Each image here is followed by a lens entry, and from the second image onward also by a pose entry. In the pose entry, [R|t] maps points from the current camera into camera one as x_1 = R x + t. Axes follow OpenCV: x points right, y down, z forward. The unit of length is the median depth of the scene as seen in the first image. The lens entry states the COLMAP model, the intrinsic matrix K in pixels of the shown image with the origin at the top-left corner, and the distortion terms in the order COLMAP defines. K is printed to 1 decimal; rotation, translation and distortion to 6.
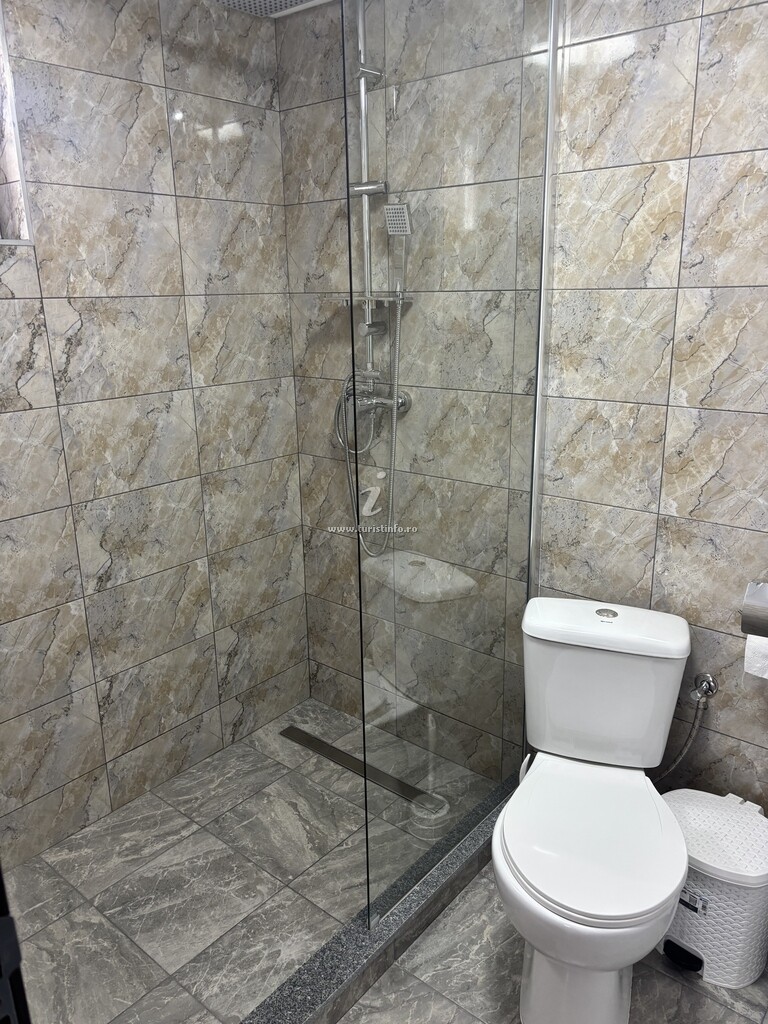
lens RADIAL K [[782.3, 0, 379.6], [0, 782.3, 517.7], [0, 0, 1]] dist [0.034760, -0.016579]
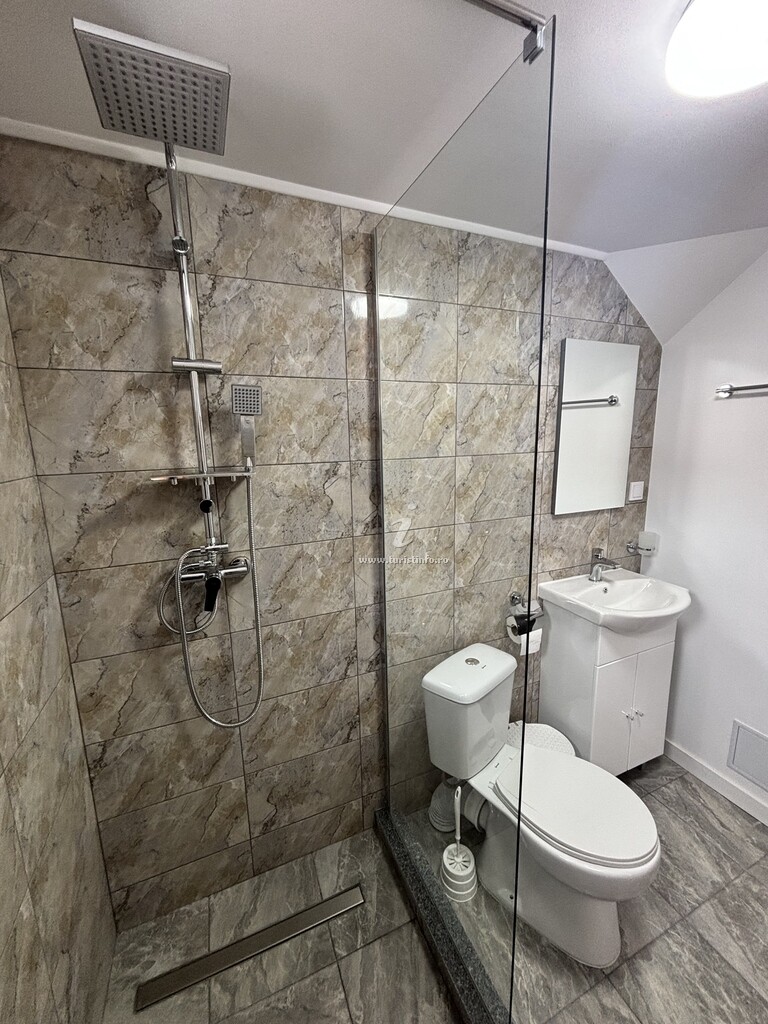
lens RADIAL K [[411.7, 0, 384.2], [0, 411.7, 510.1], [0, 0, 1]] dist [0.004575, -0.002526]
pose [[0.436832, -0.152116, 0.886588, -0.397733], [0.266991, 0.963110, 0.033695, -0.206208], [-0.859007, 0.221992, 0.461331, 0.616379]]
